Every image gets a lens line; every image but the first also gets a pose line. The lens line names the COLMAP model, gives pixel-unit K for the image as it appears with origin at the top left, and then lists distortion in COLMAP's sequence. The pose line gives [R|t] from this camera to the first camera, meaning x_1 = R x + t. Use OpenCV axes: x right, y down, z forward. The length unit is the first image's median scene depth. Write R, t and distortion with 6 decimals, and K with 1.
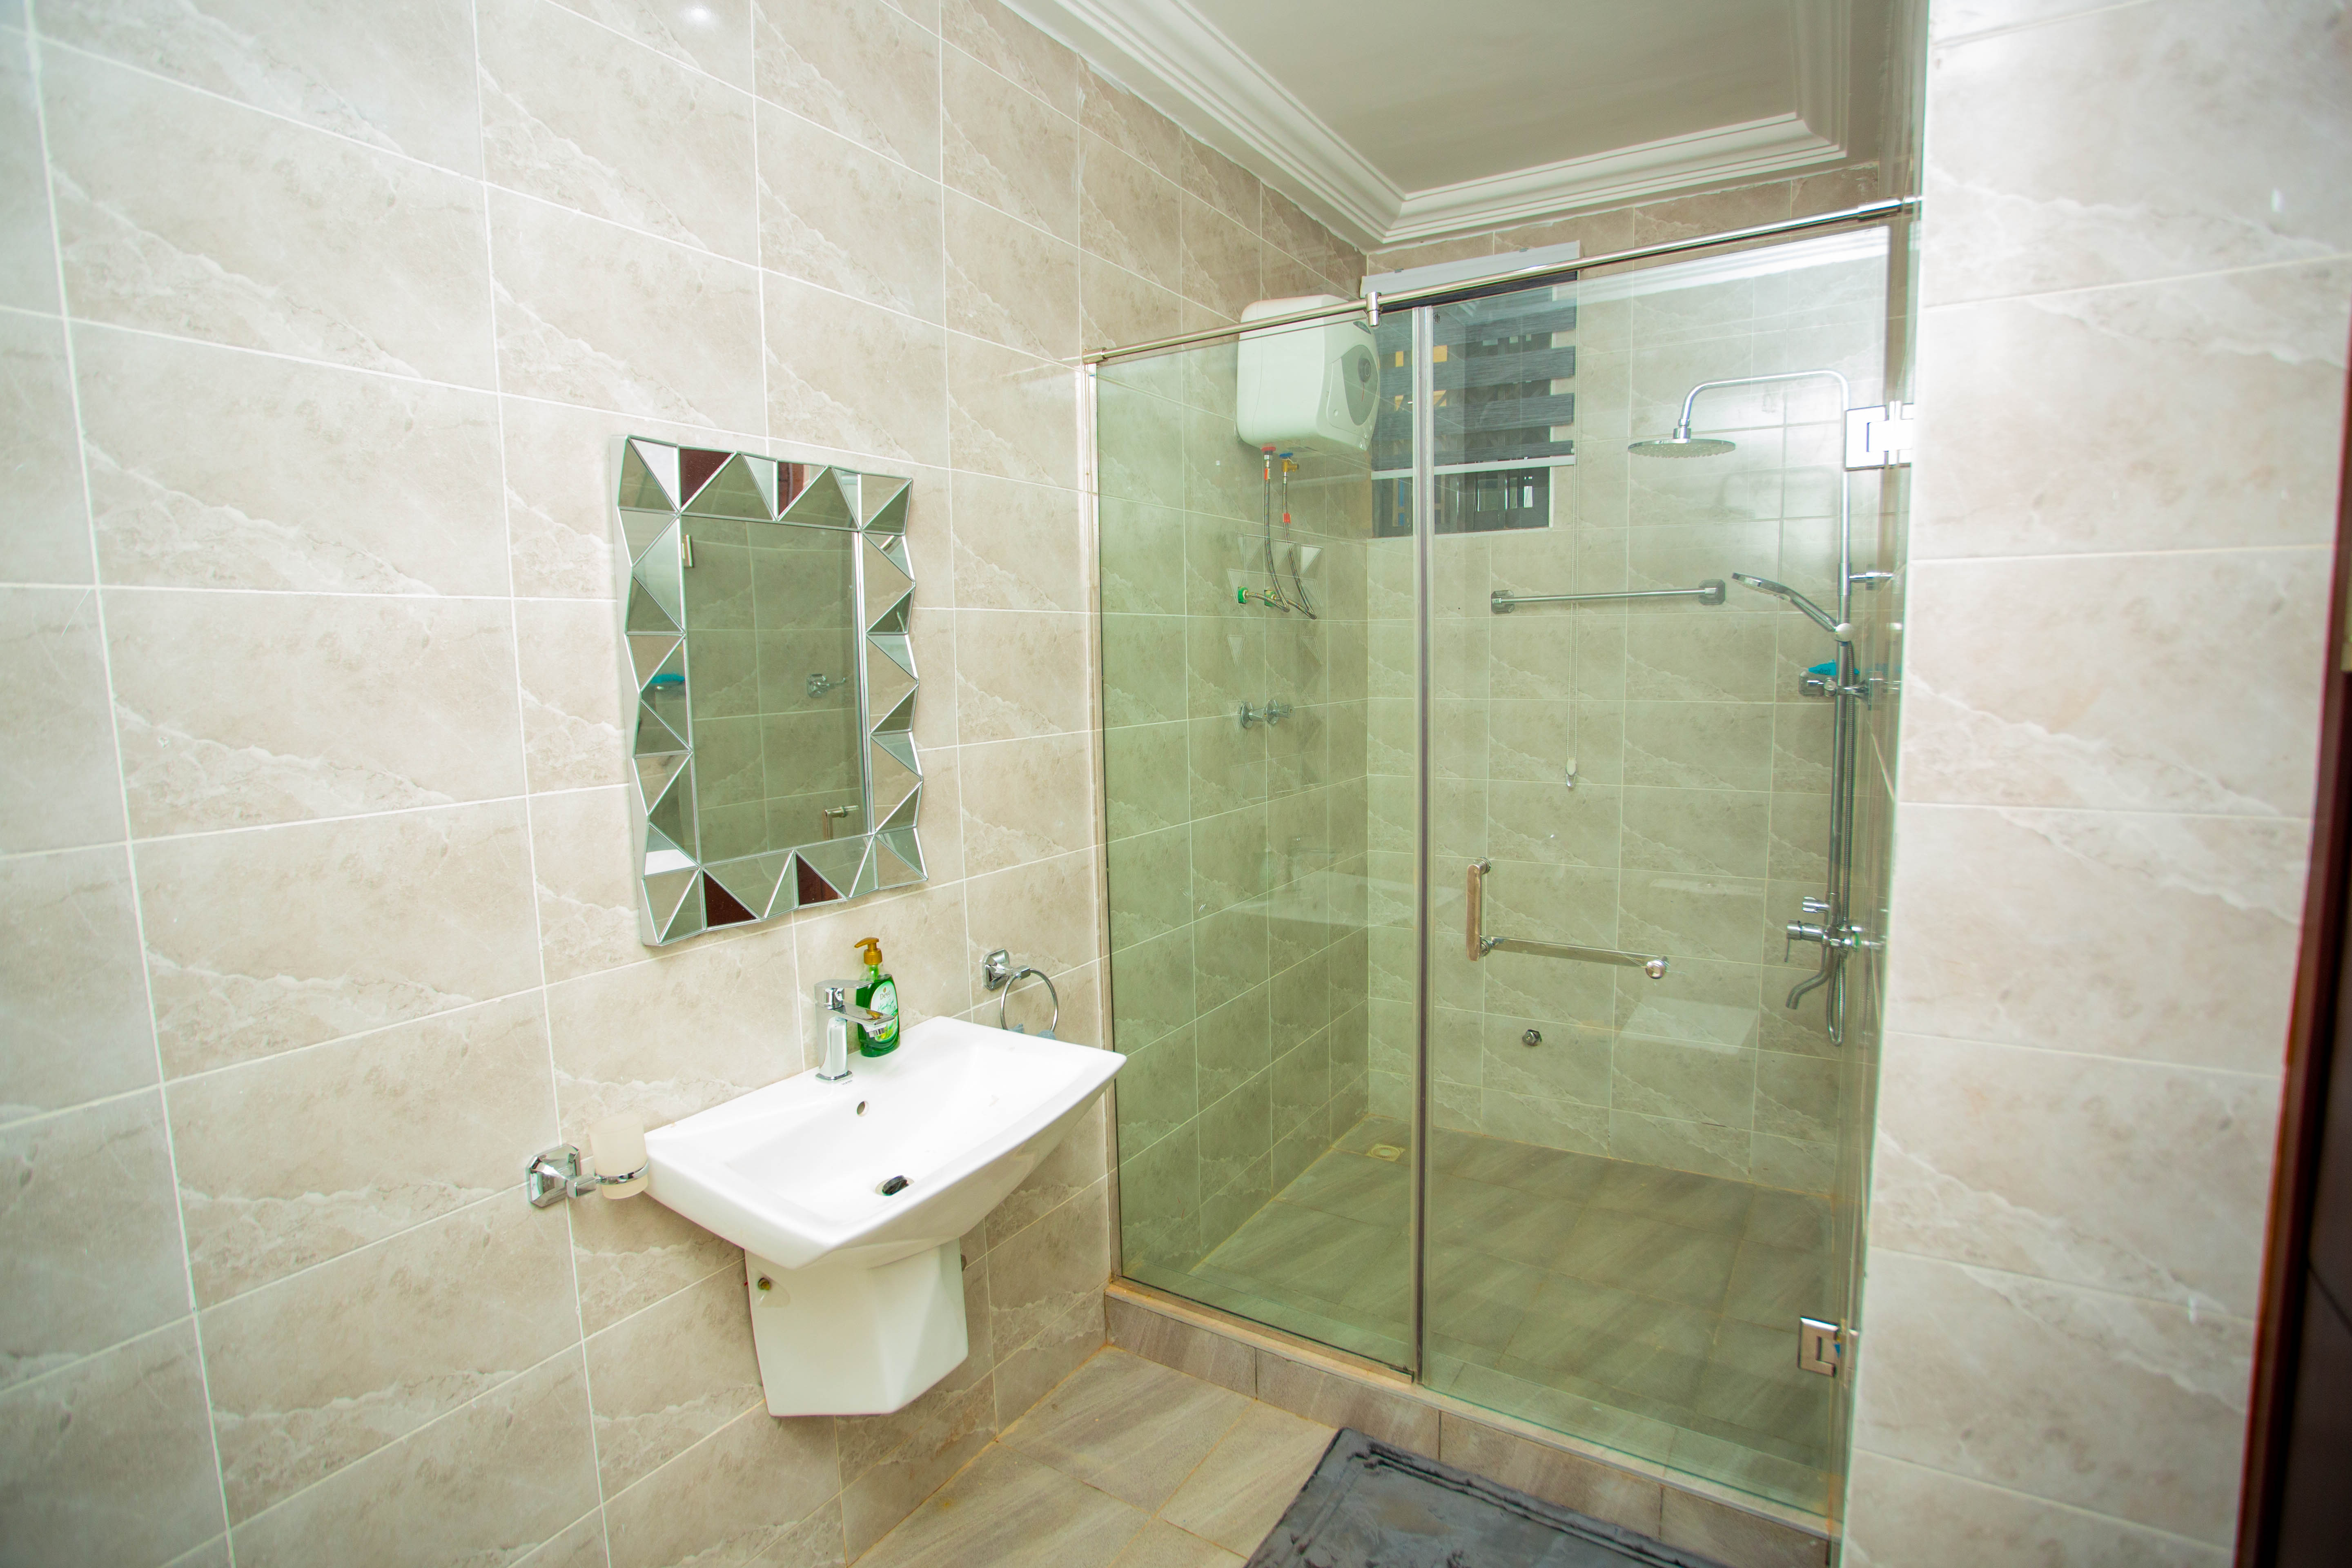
lens RADIAL K [[1139.4, 0, 1175.0], [0, 1139.4, 790.9], [0, 0, 1]] dist [-0.075409, 0.040201]
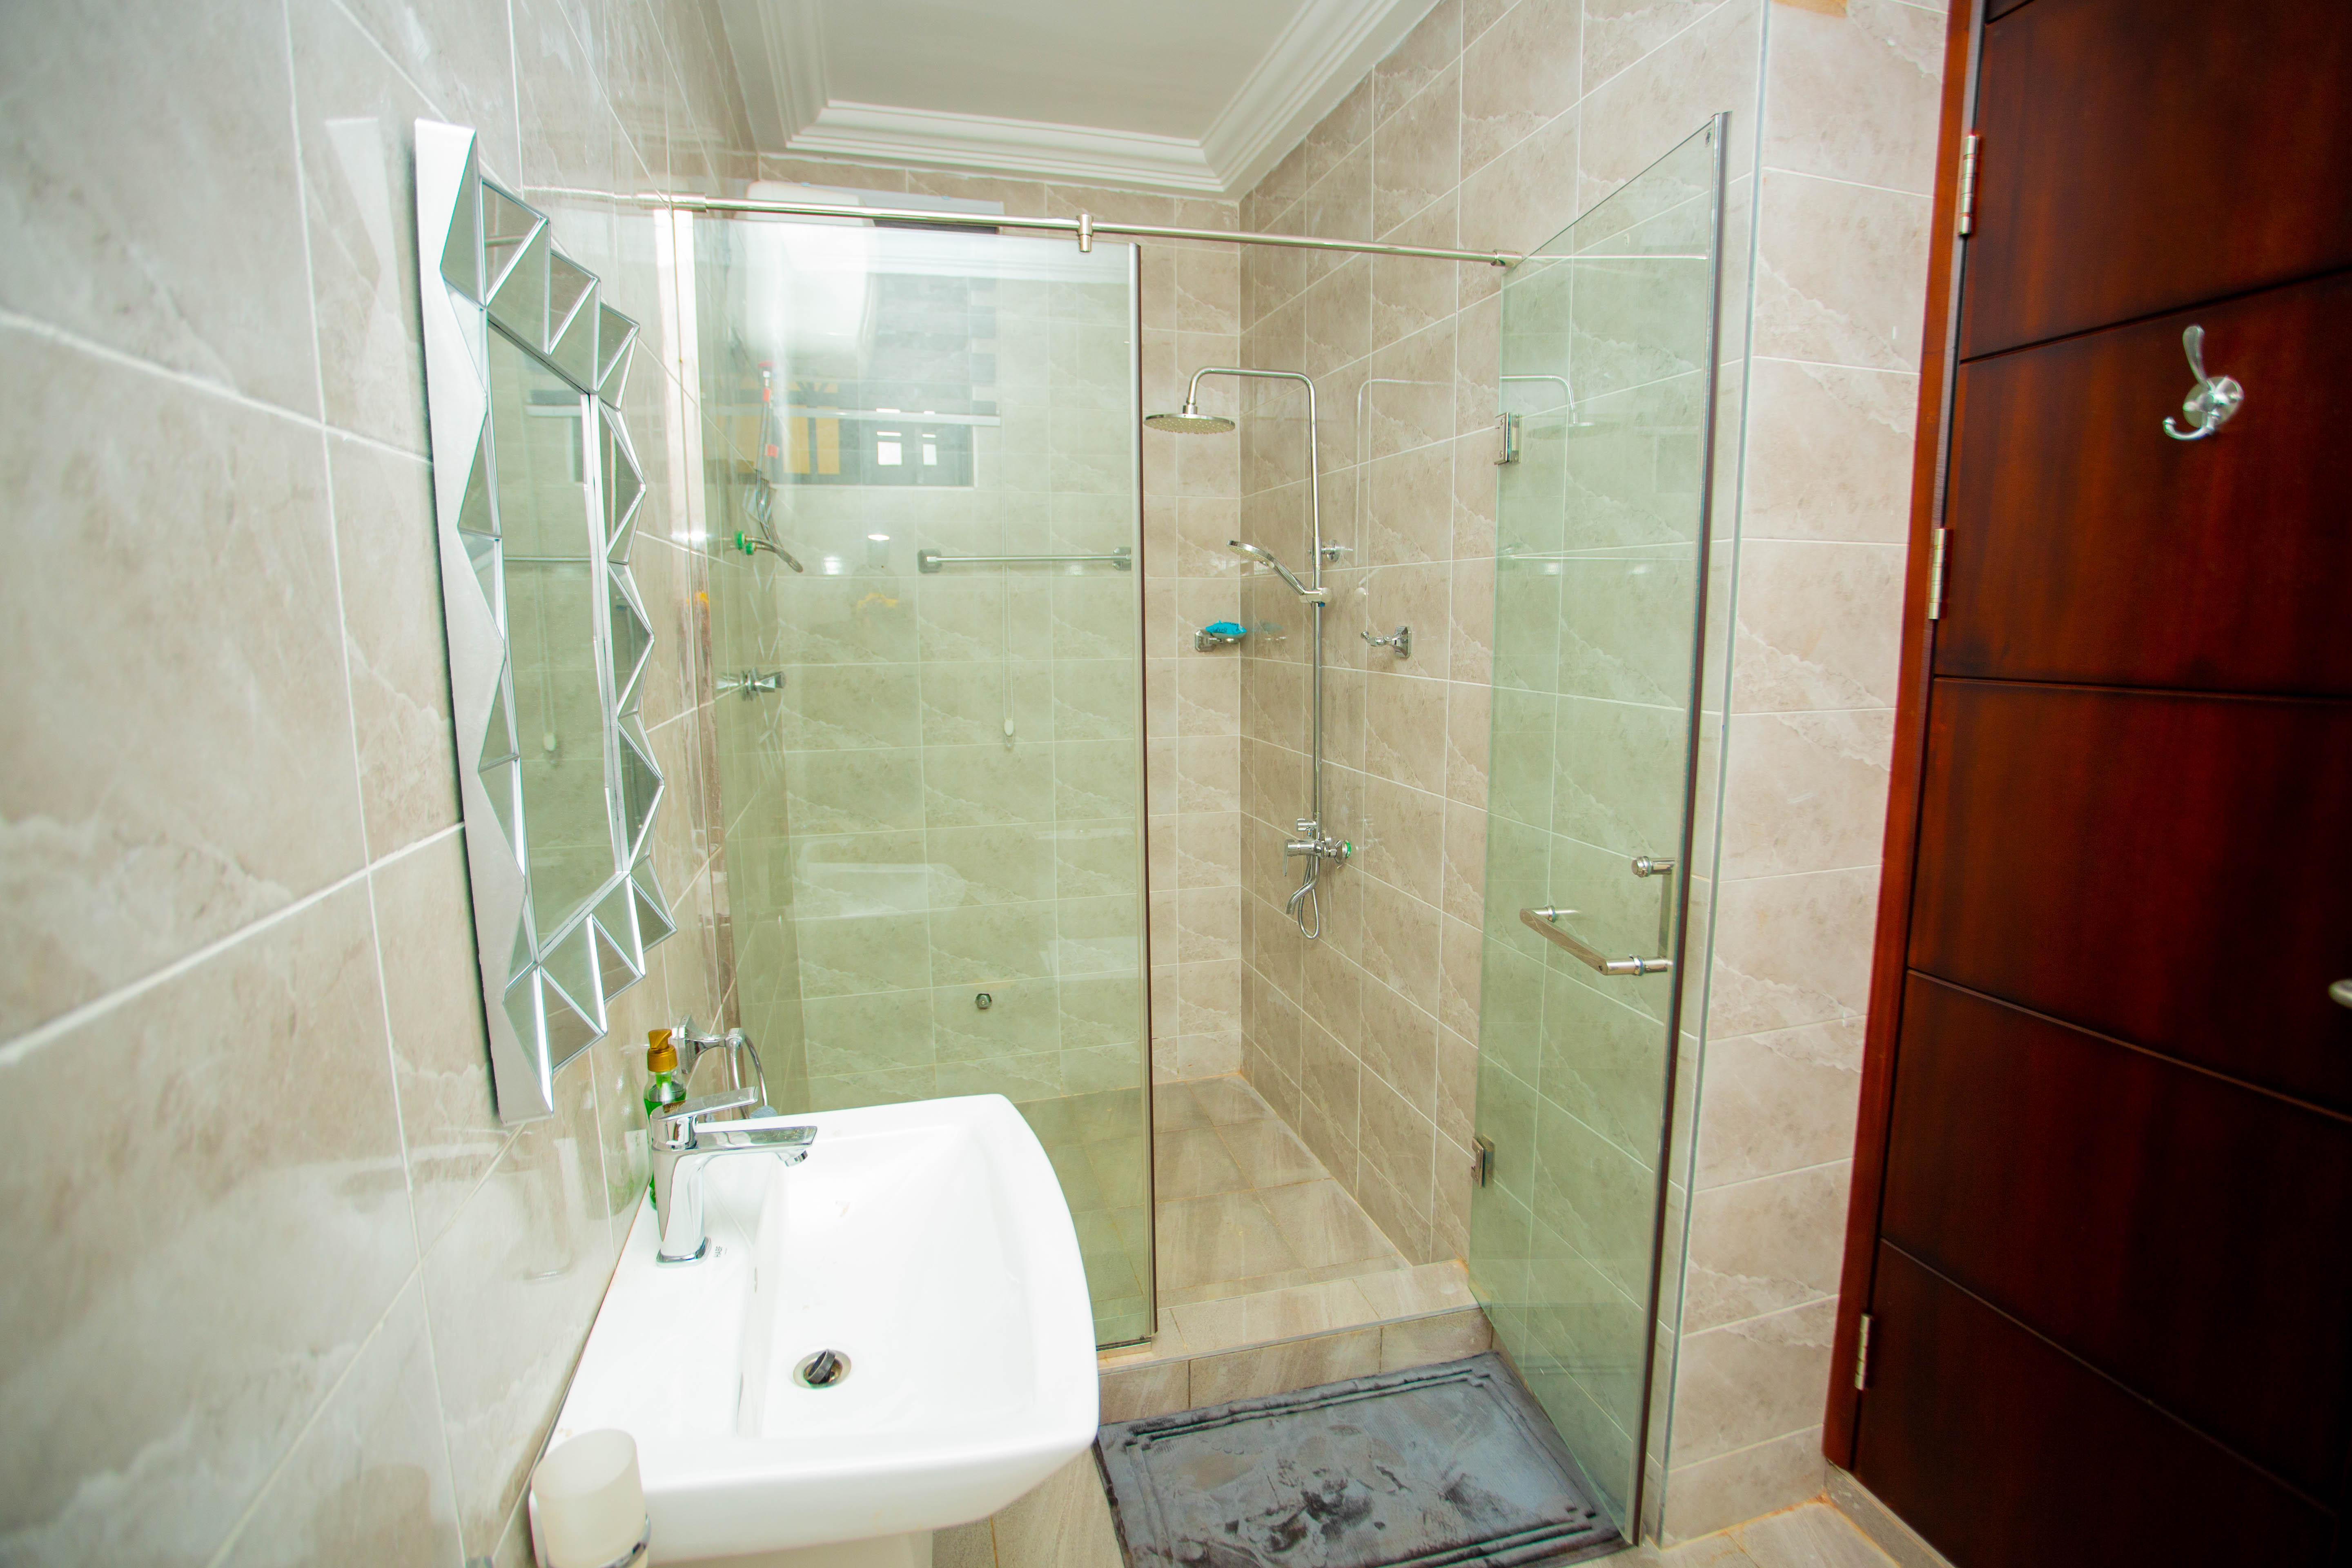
lens RADIAL K [[1139.4, 0, 1175.0], [0, 1139.4, 790.9], [0, 0, 1]] dist [-0.075409, 0.040201]
pose [[0.682480, -0.098843, 0.724190, -0.447074], [0.082529, 0.994899, 0.058016, -0.017523], [-0.726230, 0.020172, 0.687155, 0.294488]]
